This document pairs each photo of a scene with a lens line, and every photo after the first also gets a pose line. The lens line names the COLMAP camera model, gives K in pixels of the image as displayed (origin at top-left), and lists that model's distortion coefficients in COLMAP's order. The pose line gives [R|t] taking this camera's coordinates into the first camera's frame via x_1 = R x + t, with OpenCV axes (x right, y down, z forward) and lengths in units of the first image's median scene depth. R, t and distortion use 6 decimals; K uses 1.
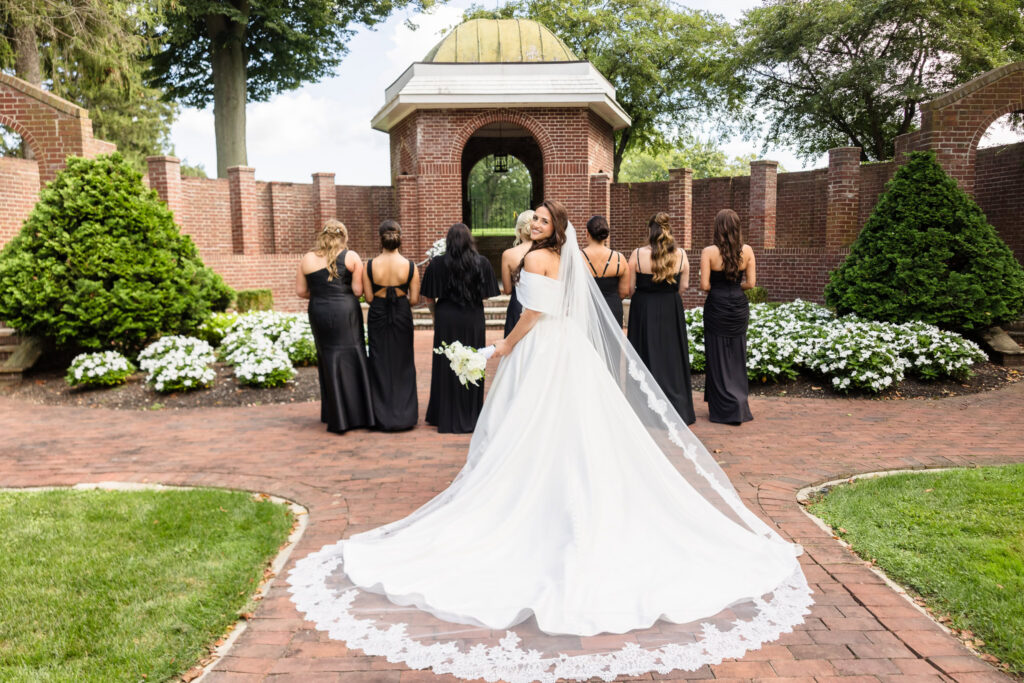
lens RADIAL K [[892.5, 0, 499.2], [0, 892.5, 330.9], [0, 0, 1]] dist [0.019935, -0.002568]
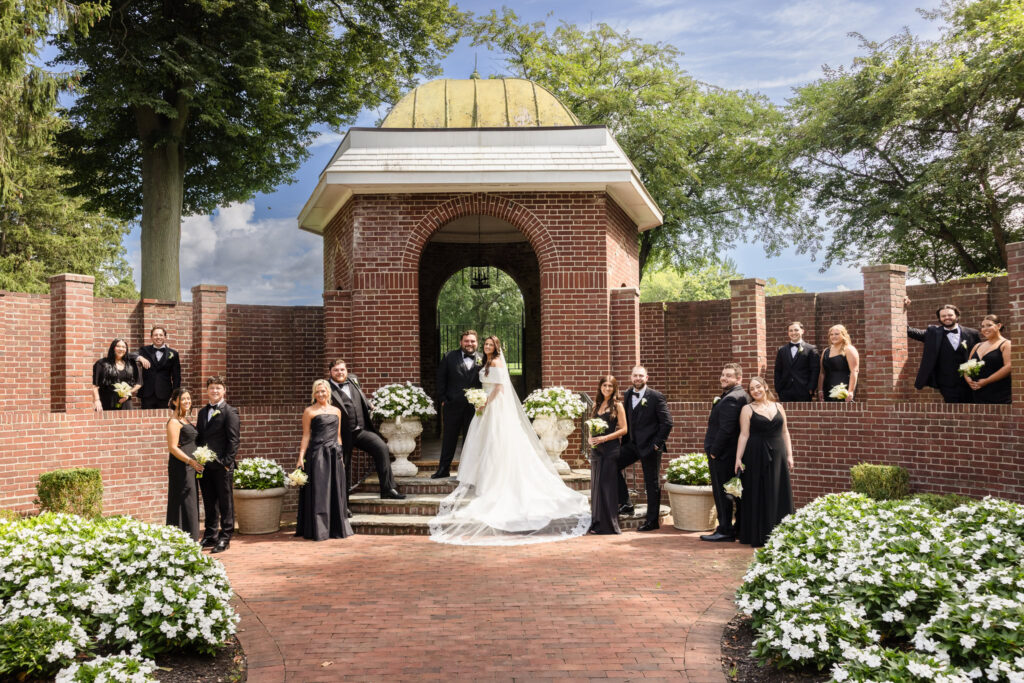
lens RADIAL K [[861.6, 0, 486.4], [0, 861.6, 325.1], [0, 0, 1]] dist [0.002949, 0.000599]
pose [[0.999917, -0.000416, -0.012846, 0.017515], [-0.001533, 0.988483, -0.151325, -0.051225], [0.012761, 0.151332, 0.988401, 0.372122]]
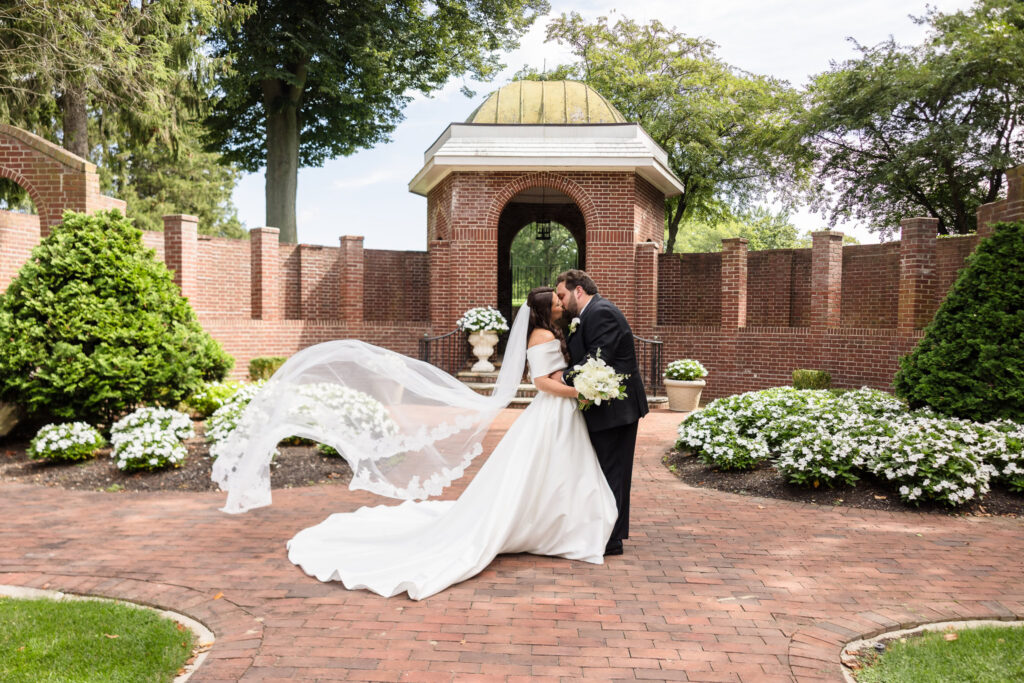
lens RADIAL K [[892.5, 0, 499.2], [0, 892.5, 330.9], [0, 0, 1]] dist [0.019935, -0.002568]
pose [[0.996426, 0.027069, -0.080018, 0.037813], [-0.033244, 0.996486, -0.076882, -0.008800], [0.077656, 0.079267, 0.993824, 0.077364]]
